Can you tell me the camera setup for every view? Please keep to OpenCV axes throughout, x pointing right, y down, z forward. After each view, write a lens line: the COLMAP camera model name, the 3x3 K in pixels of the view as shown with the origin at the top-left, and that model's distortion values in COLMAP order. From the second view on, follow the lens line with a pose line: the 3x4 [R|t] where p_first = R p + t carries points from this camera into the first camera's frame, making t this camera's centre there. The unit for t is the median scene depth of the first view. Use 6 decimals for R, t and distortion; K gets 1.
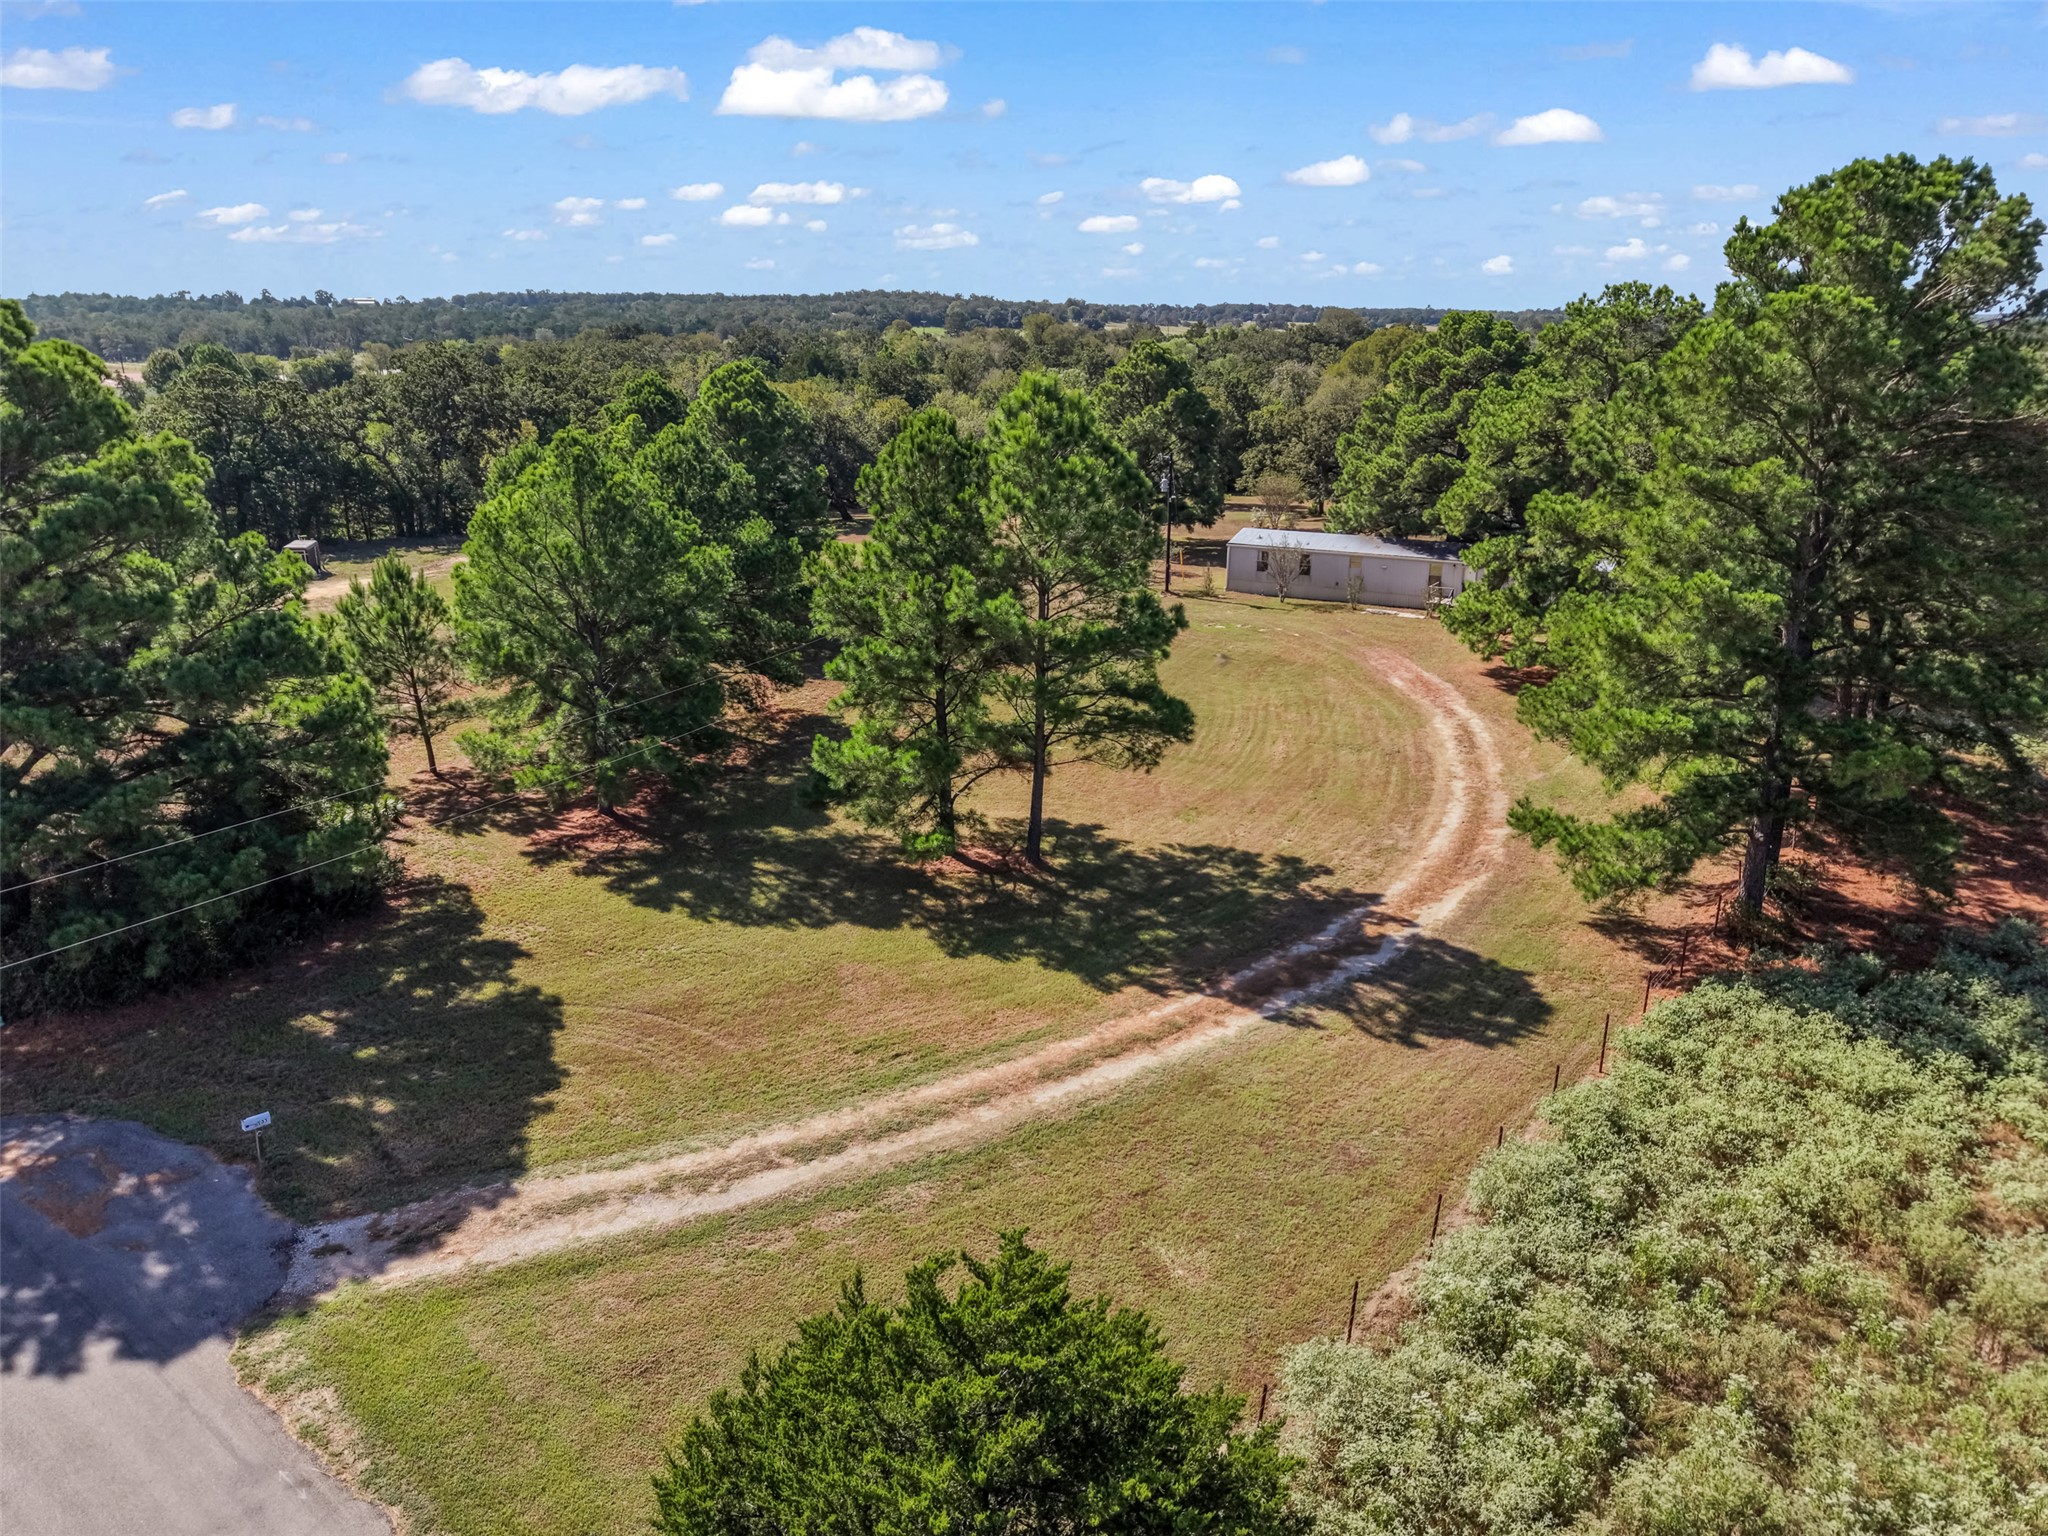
lens RADIAL K [[1391.8, 0, 1024.0], [0, 1391.8, 768.0], [0, 0, 1]] dist [0.040249, -0.052857]
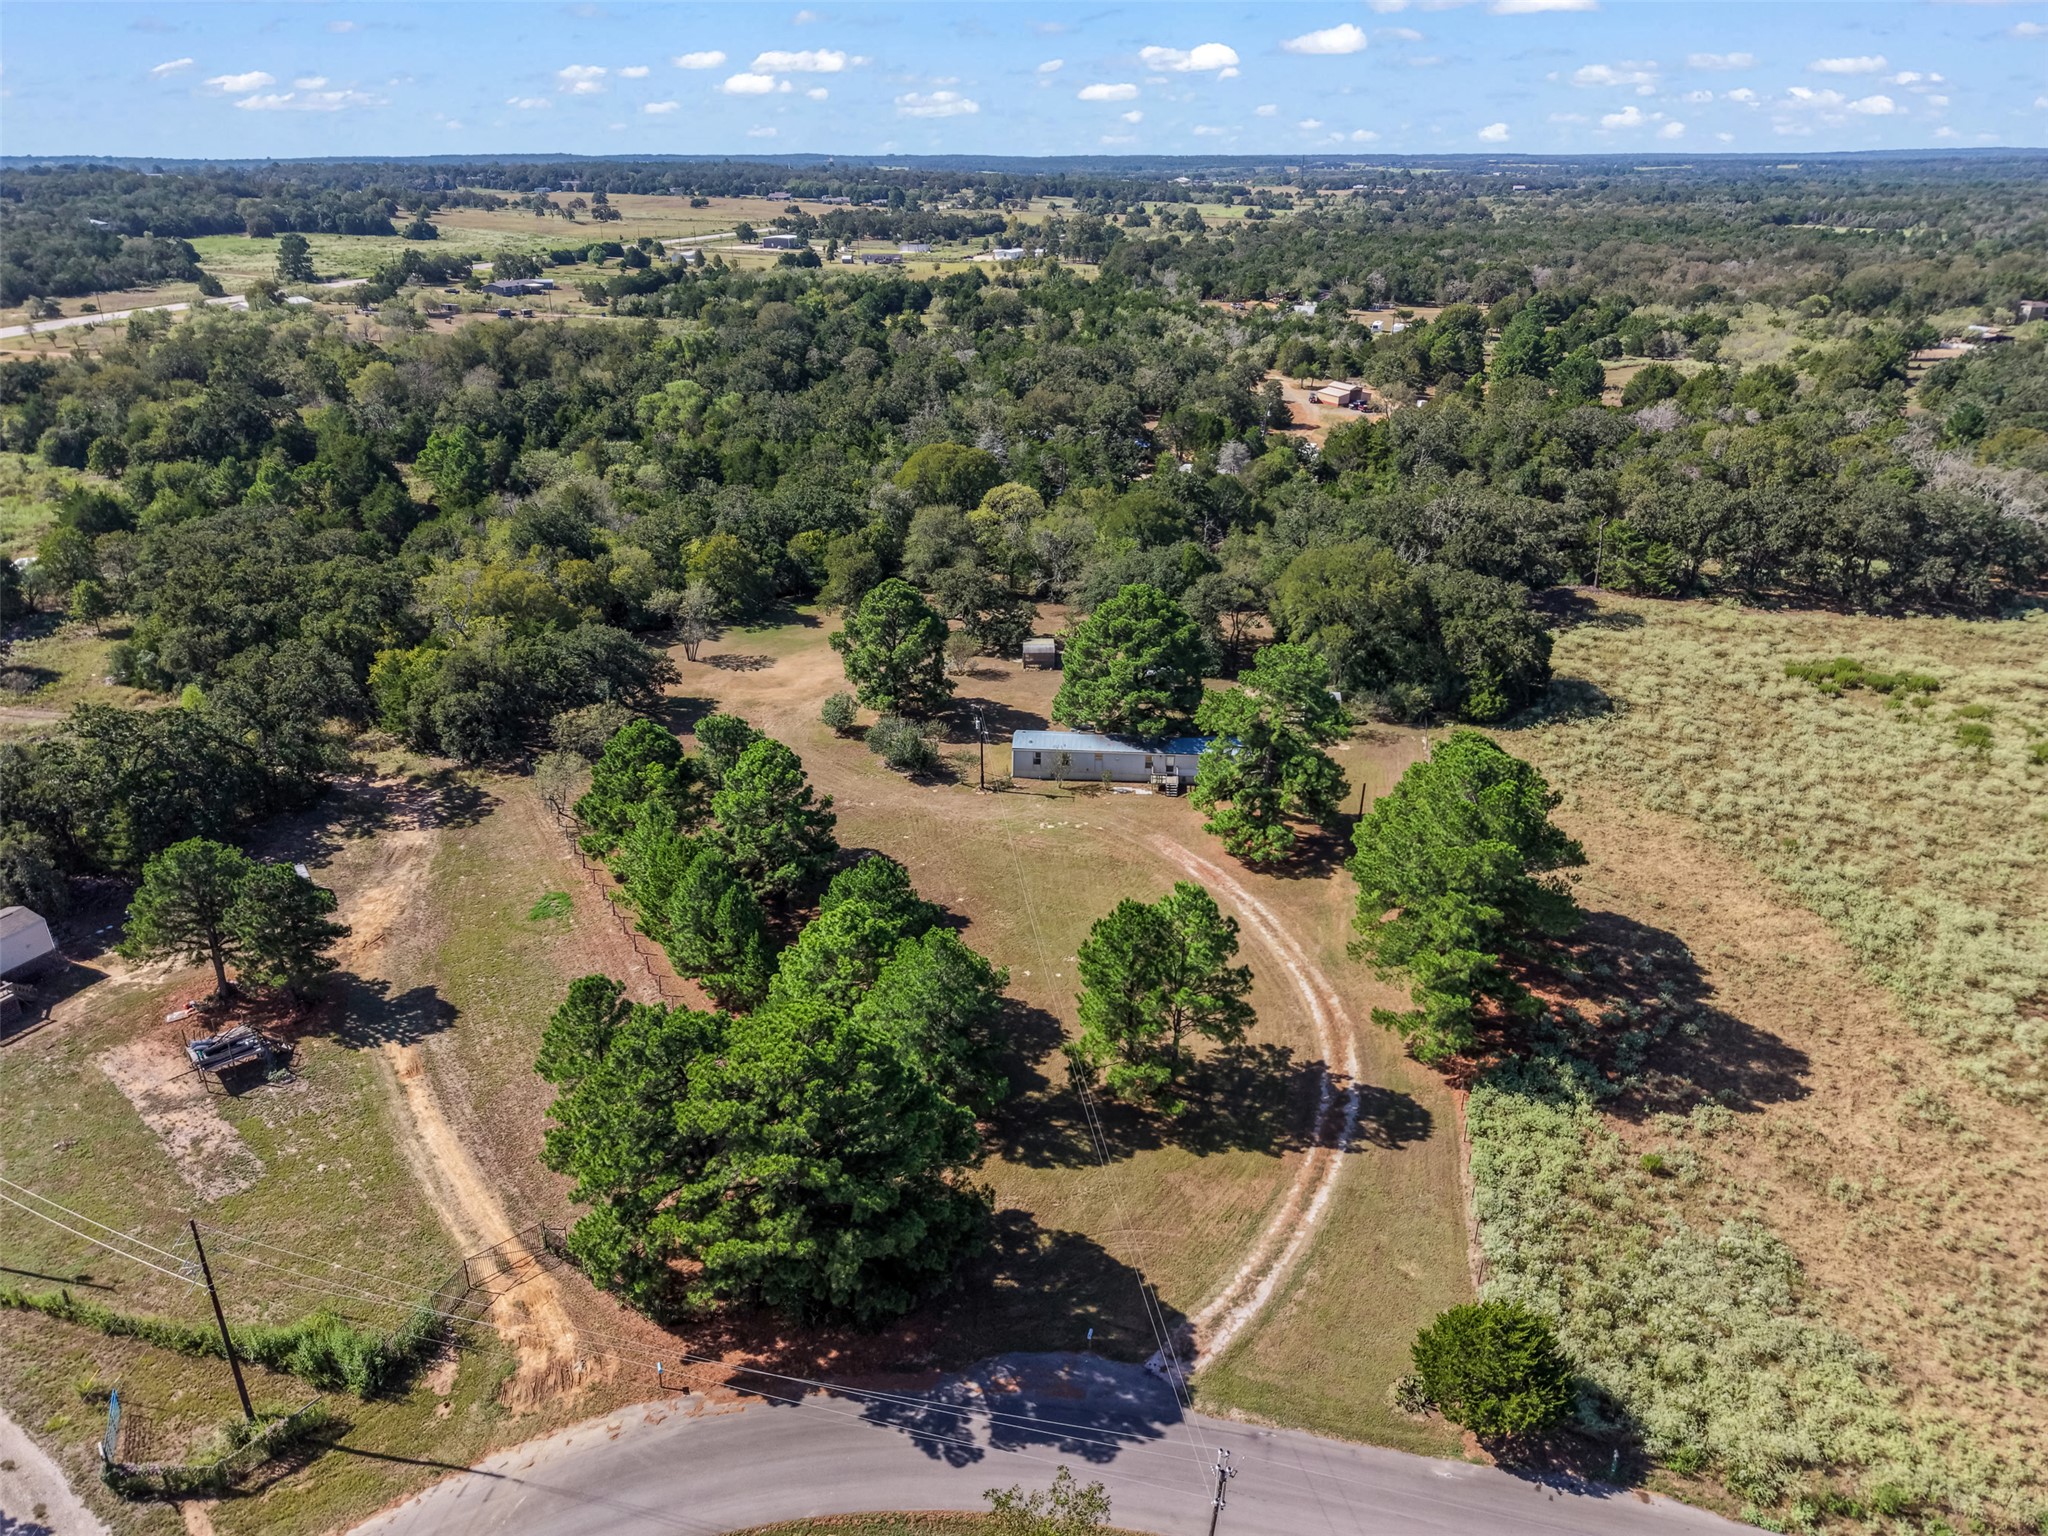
lens RADIAL K [[1391.8, 0, 1024.0], [0, 1391.8, 768.0], [0, 0, 1]] dist [0.040249, -0.052857]
pose [[0.890850, -0.180697, 0.416815, -1.369309], [0.137512, 0.981707, 0.131687, -0.985268], [-0.432986, -0.059996, 0.899402, -1.034074]]
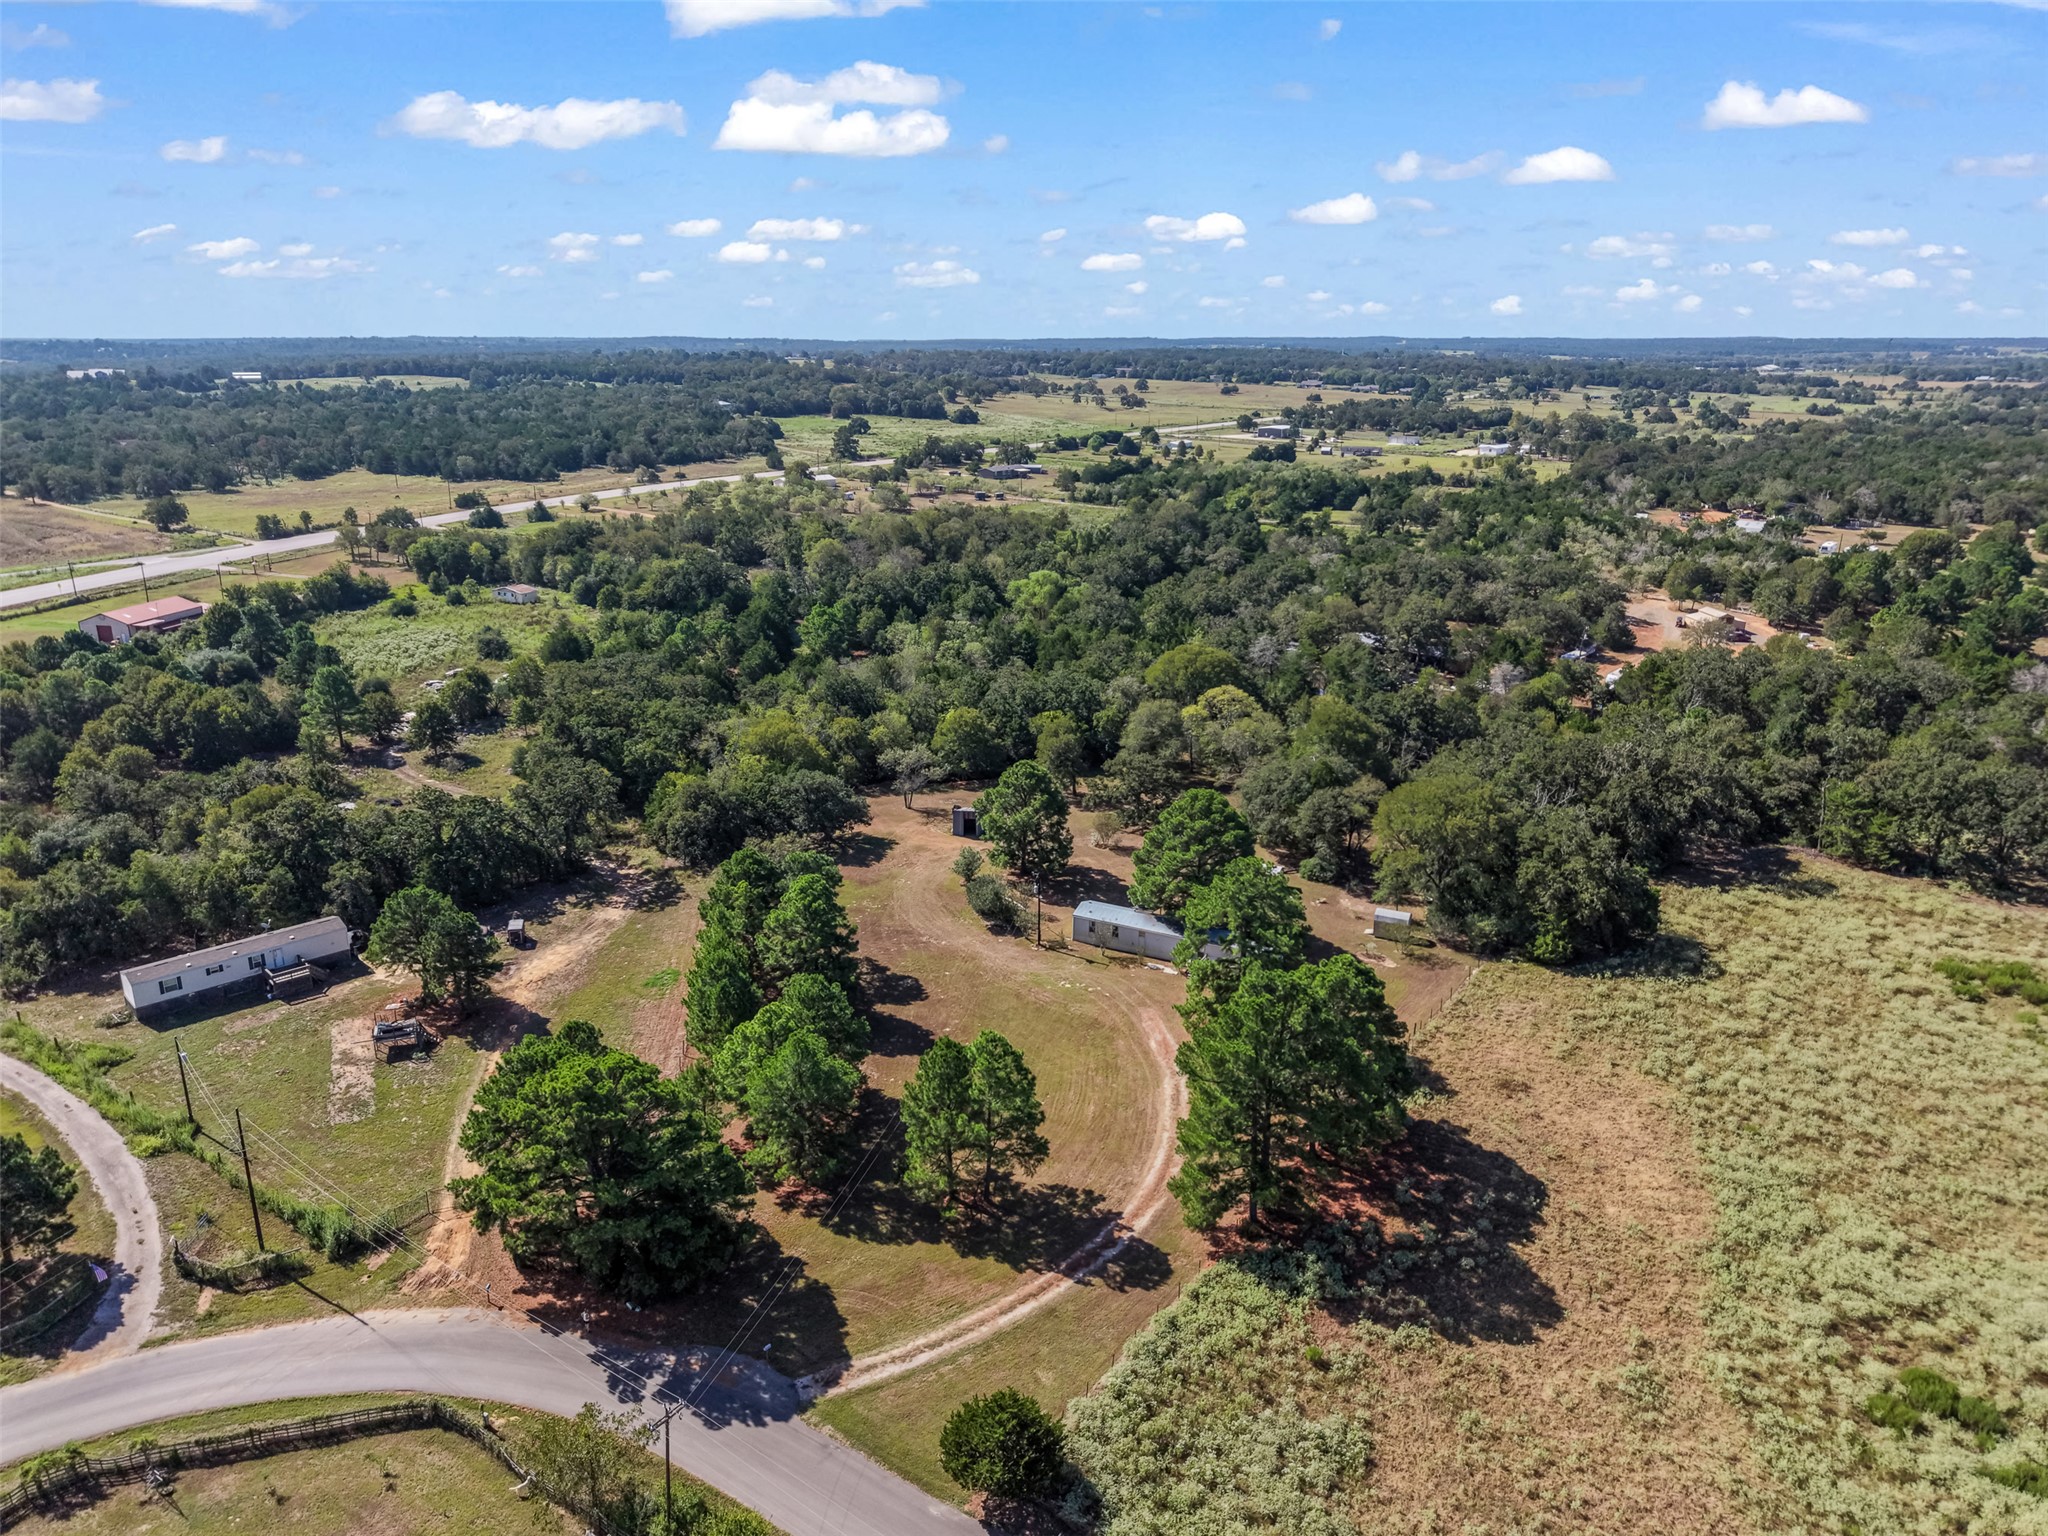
lens RADIAL K [[1391.8, 0, 1024.0], [0, 1391.8, 768.0], [0, 0, 1]] dist [0.040249, -0.052857]
pose [[0.996093, -0.021430, 0.085671, -0.177744], [0.022352, 0.999702, -0.009818, -0.972643], [-0.085435, 0.011695, 0.996275, -2.150338]]
